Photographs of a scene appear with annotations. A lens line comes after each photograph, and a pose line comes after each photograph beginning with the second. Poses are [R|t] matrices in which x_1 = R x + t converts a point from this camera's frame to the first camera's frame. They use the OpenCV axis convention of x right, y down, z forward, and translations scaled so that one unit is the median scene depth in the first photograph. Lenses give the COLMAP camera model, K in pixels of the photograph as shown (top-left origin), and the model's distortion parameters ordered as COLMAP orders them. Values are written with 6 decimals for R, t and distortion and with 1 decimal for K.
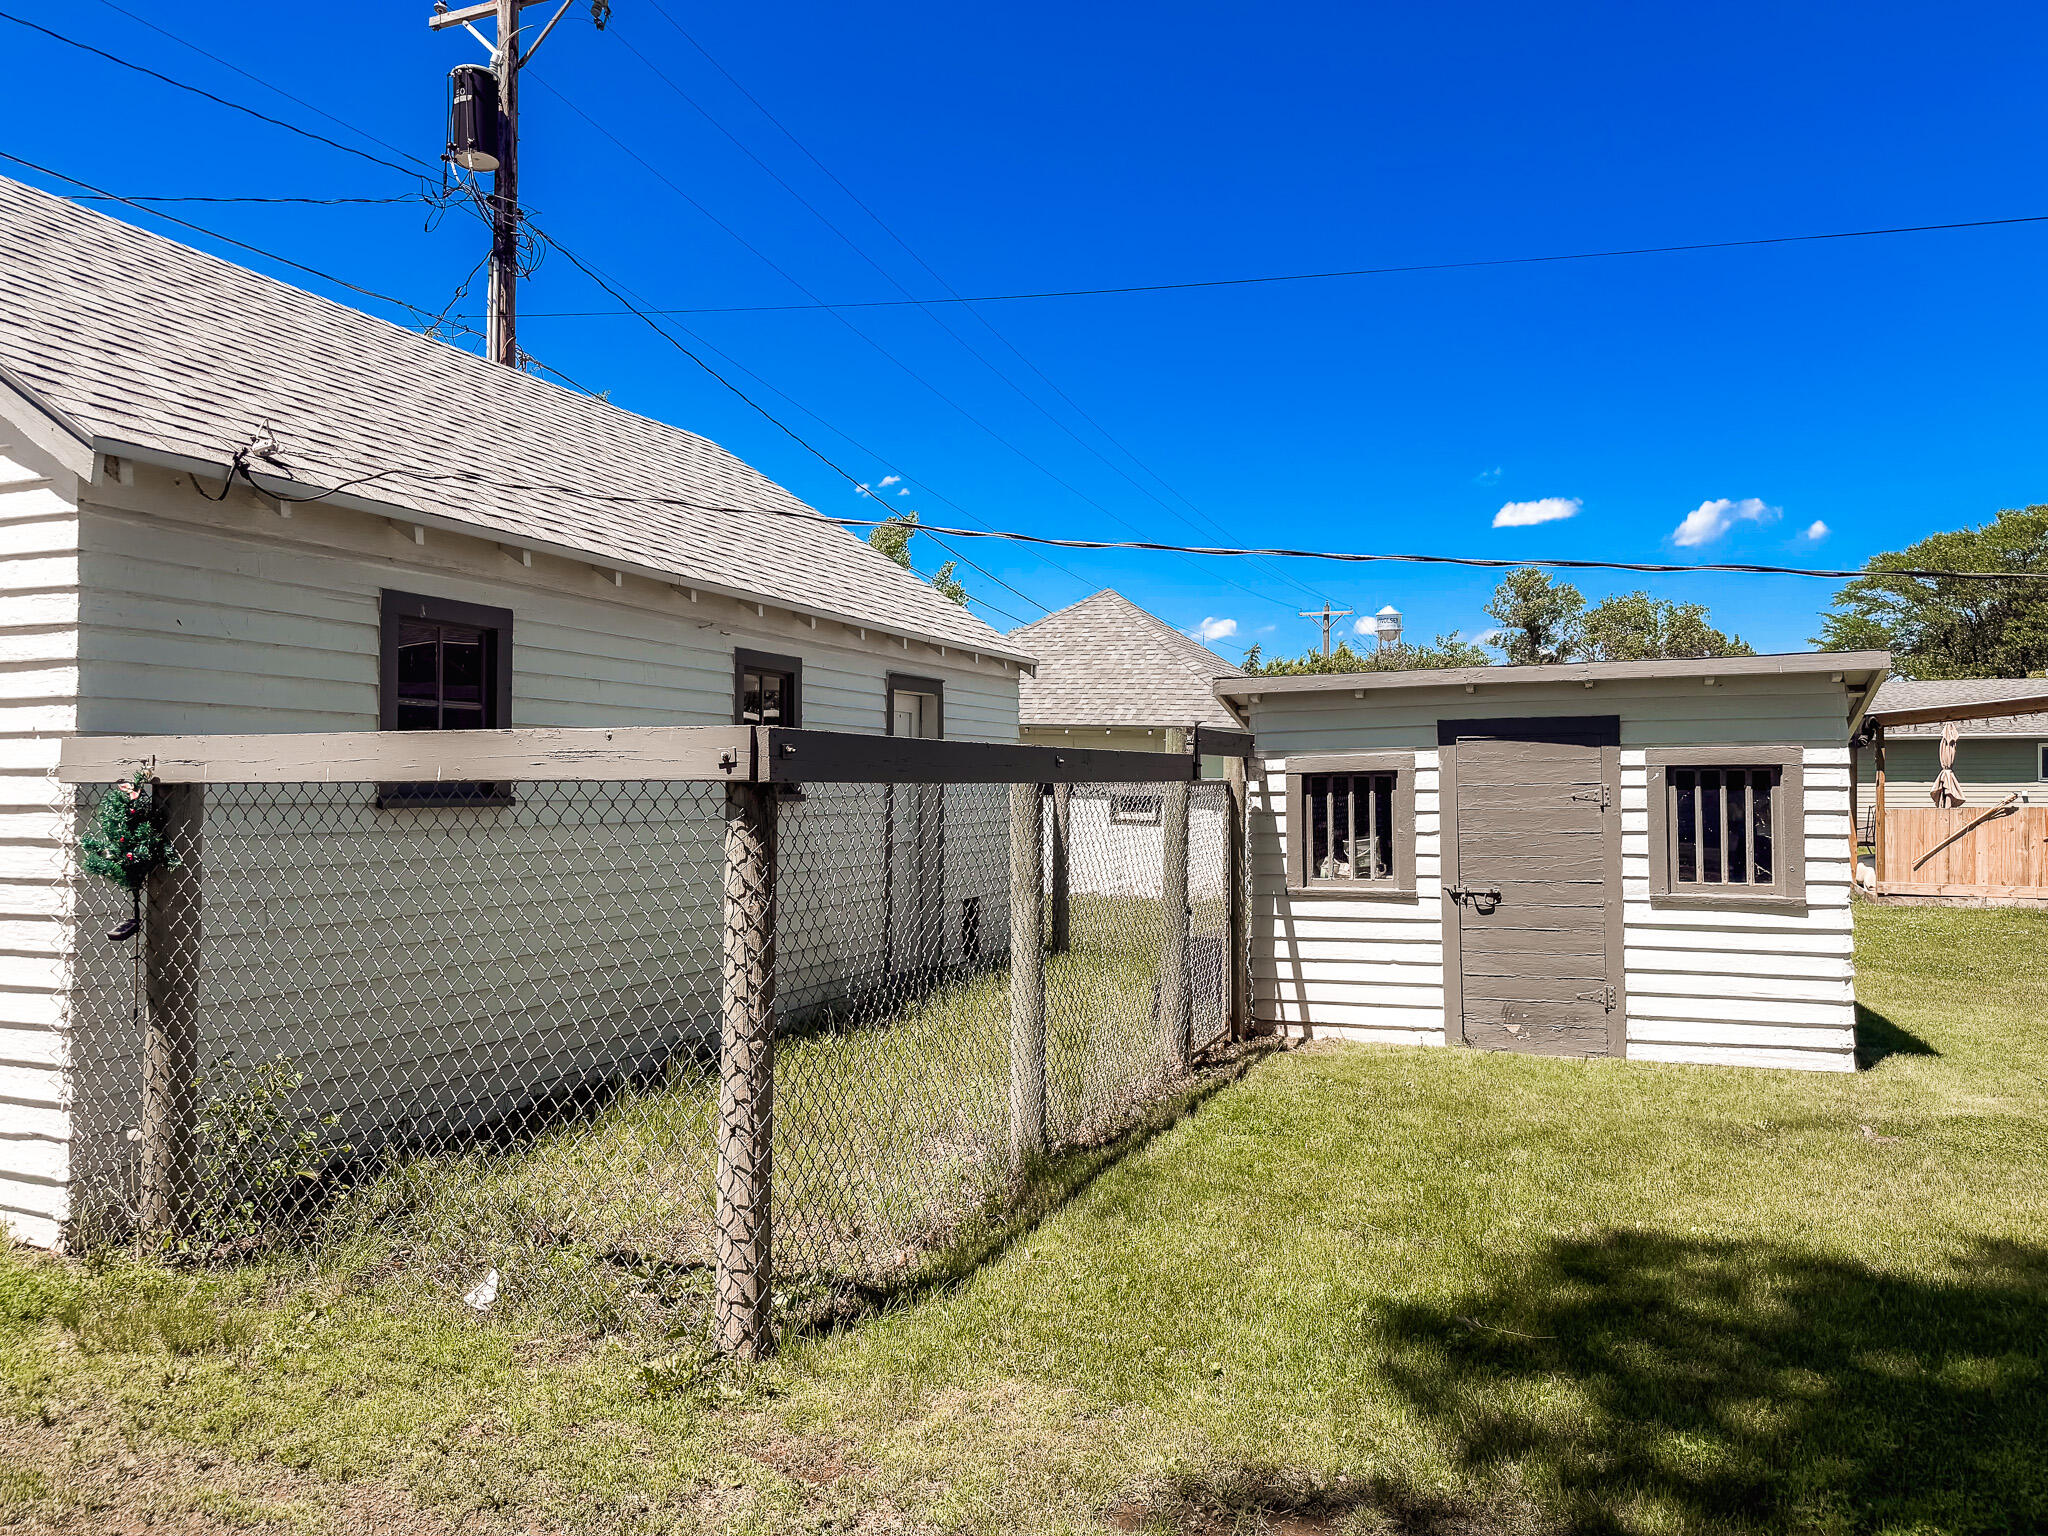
lens RADIAL K [[1440.6, 0, 1011.3], [0, 1440.6, 764.4], [0, 0, 1]] dist [0.113169, -0.179660]
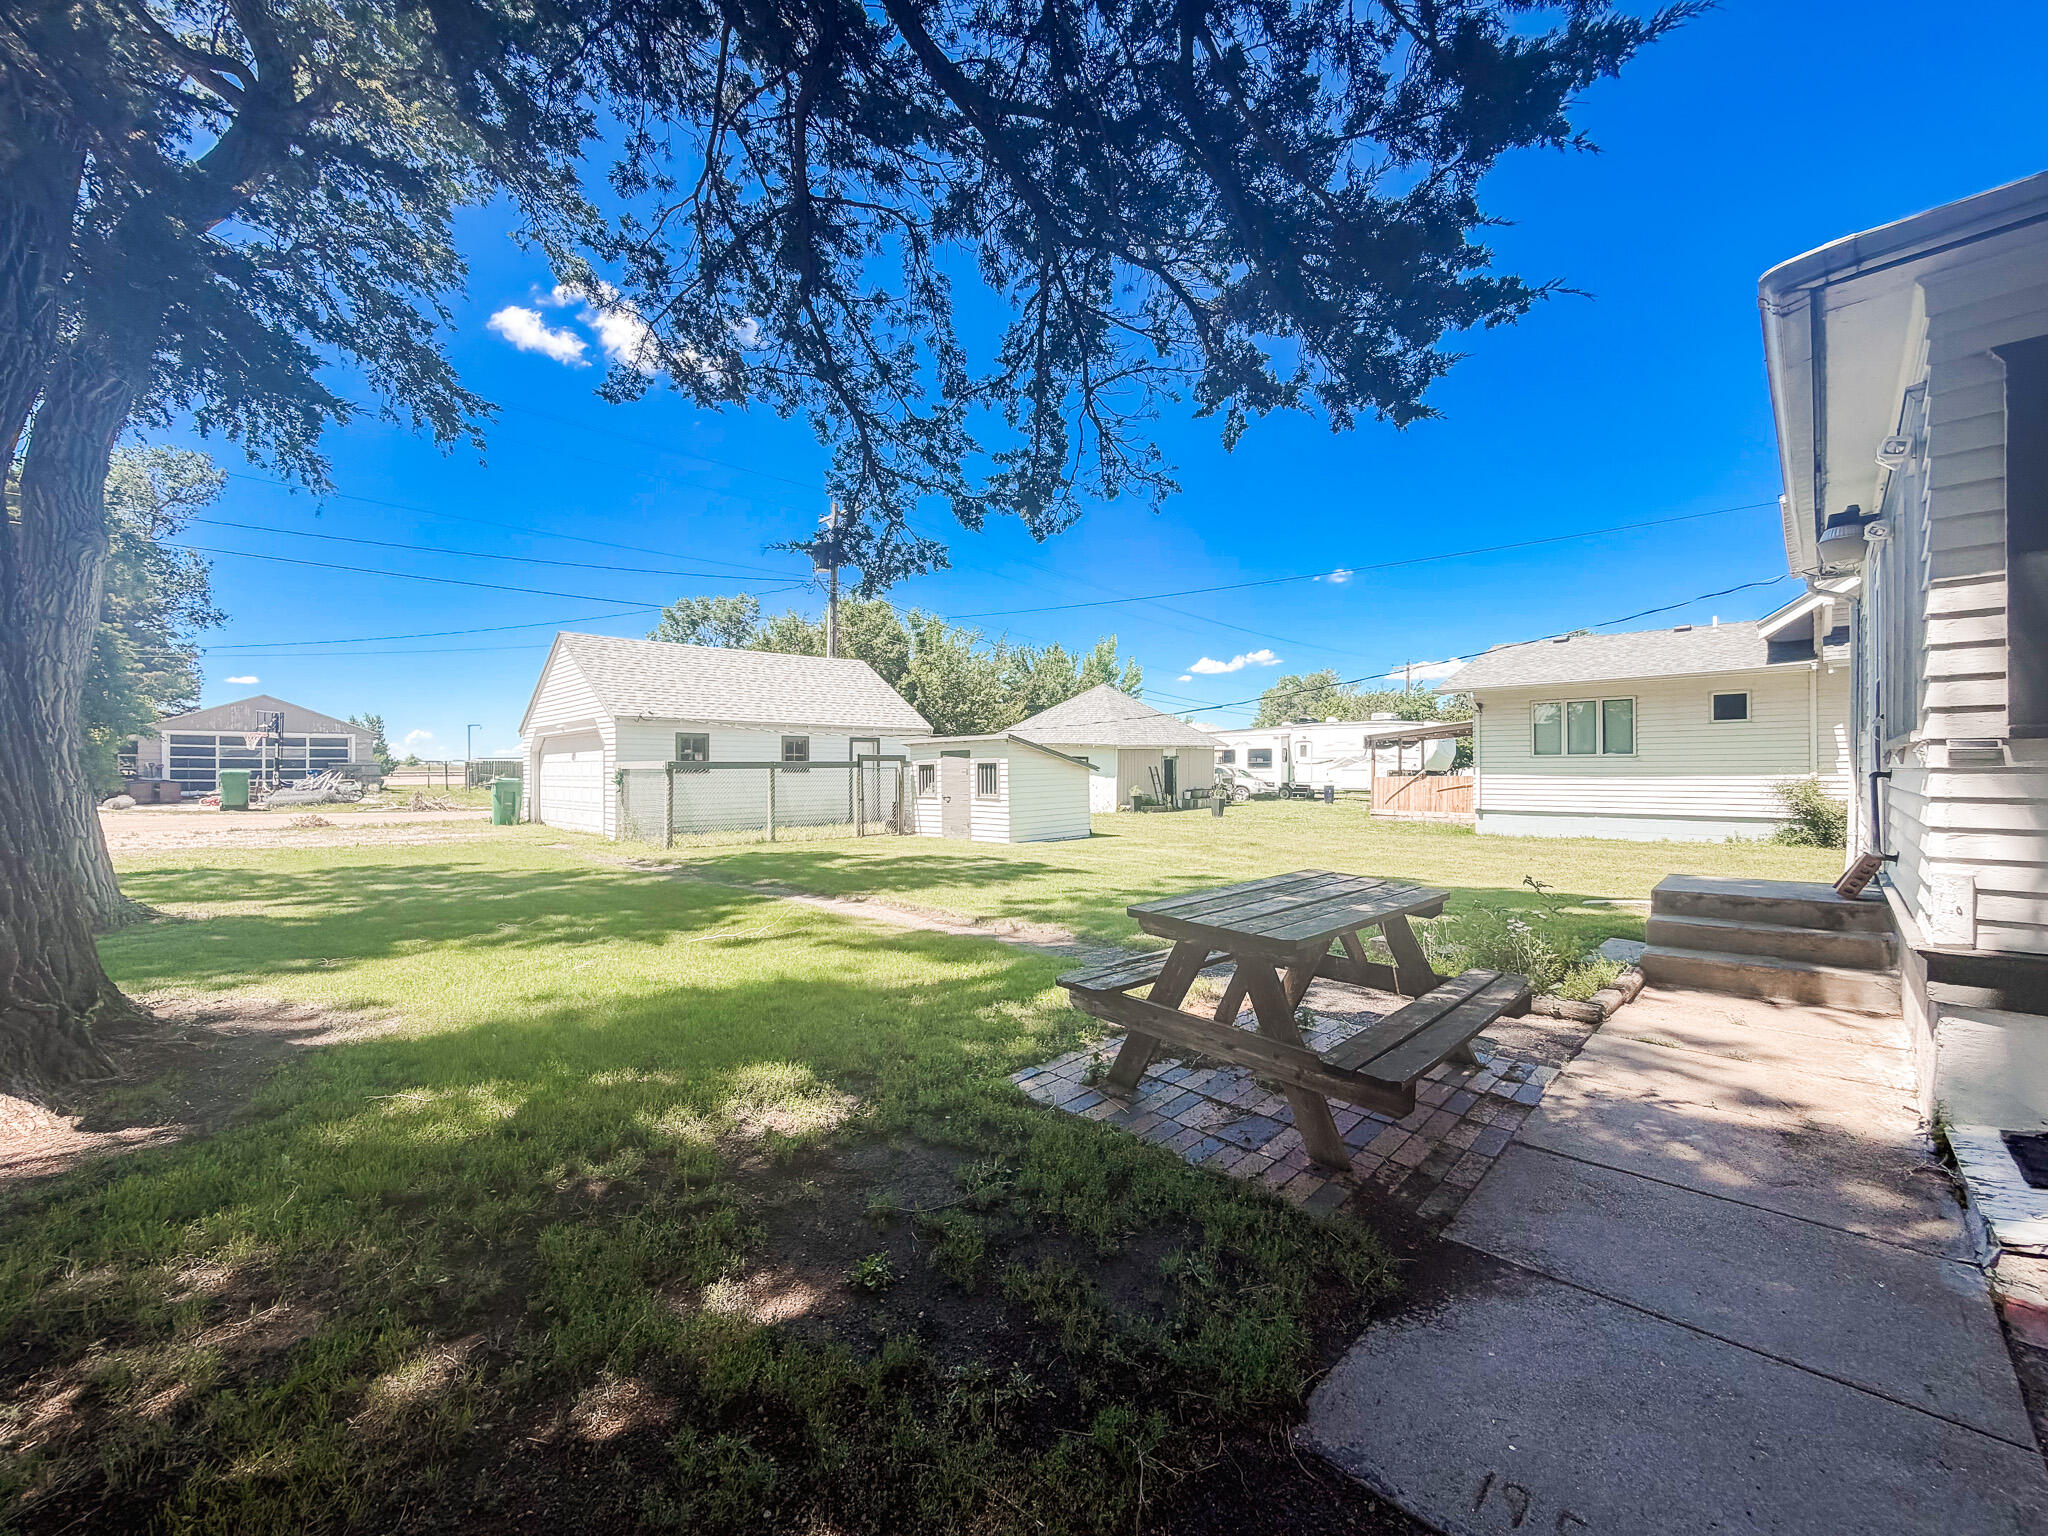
lens RADIAL K [[819.1, 0, 1024.0], [0, 819.1, 768.0], [0, 0, 1]] dist [0.000444, -0.000256]
pose [[0.918351, 0.000338, -0.395766, 1.393579], [0.007195, 0.999820, 0.017549, -0.022310], [0.395701, -0.018964, 0.918183, -0.909822]]
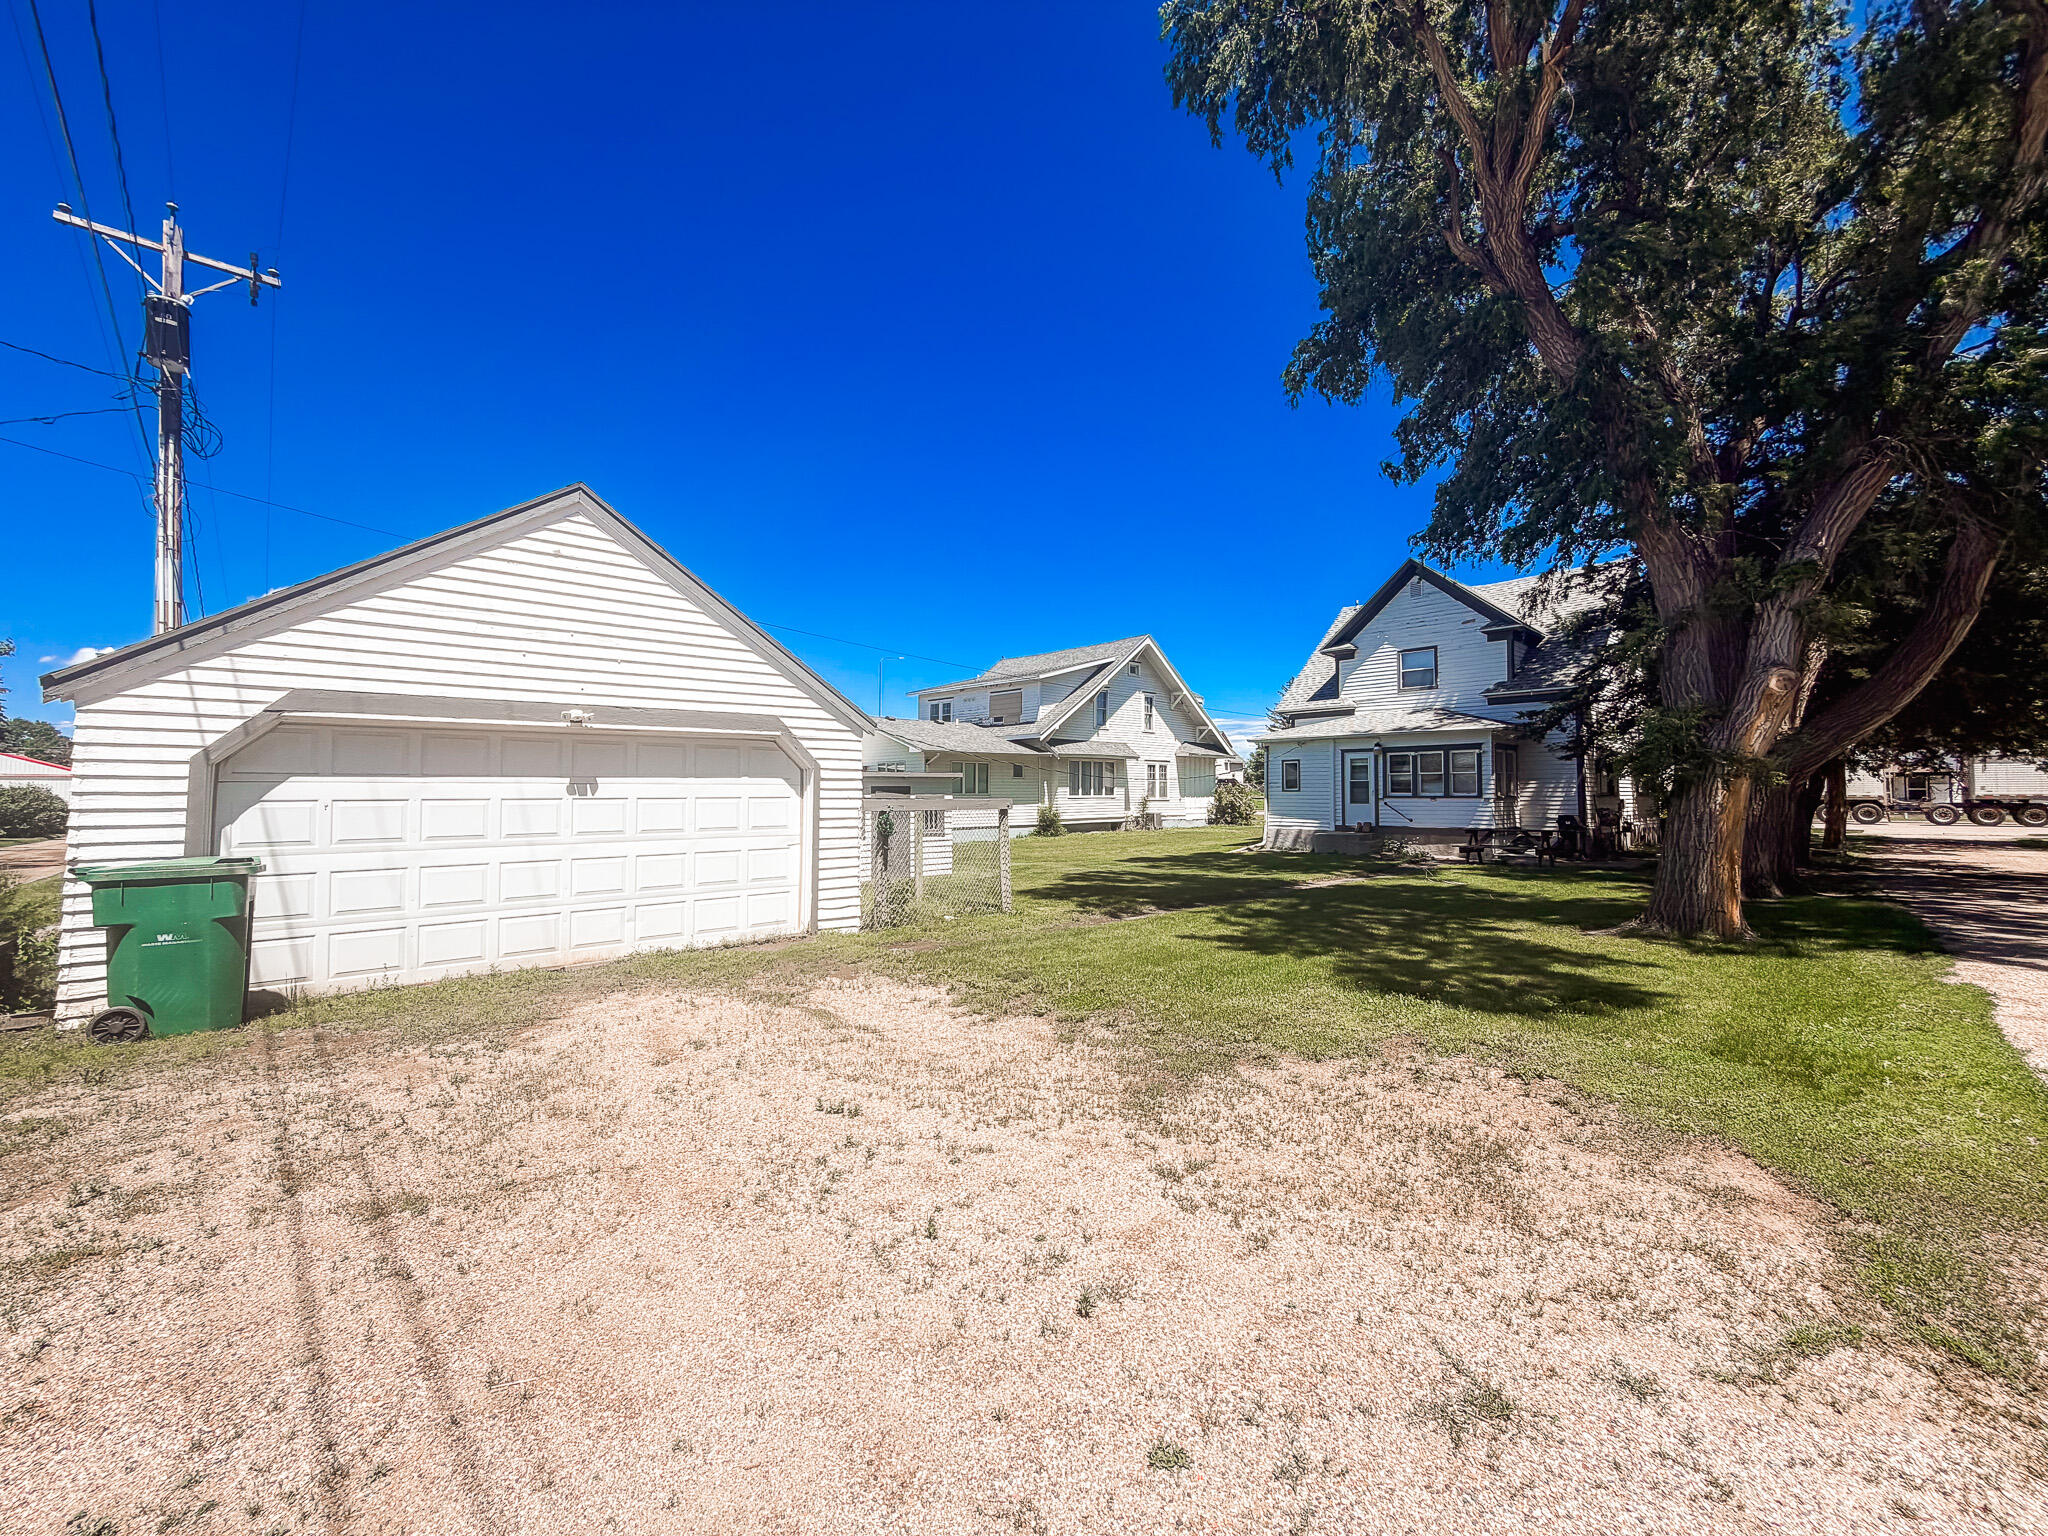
lens RADIAL K [[819.1, 0, 1024.0], [0, 819.1, 768.0], [0, 0, 1]] dist [0.000444, -0.000256]
pose [[0.434540, 0.030893, 0.900123, -1.364408], [-0.016461, 0.999517, -0.026358, -0.029539], [-0.900502, -0.003363, 0.434838, -0.182429]]
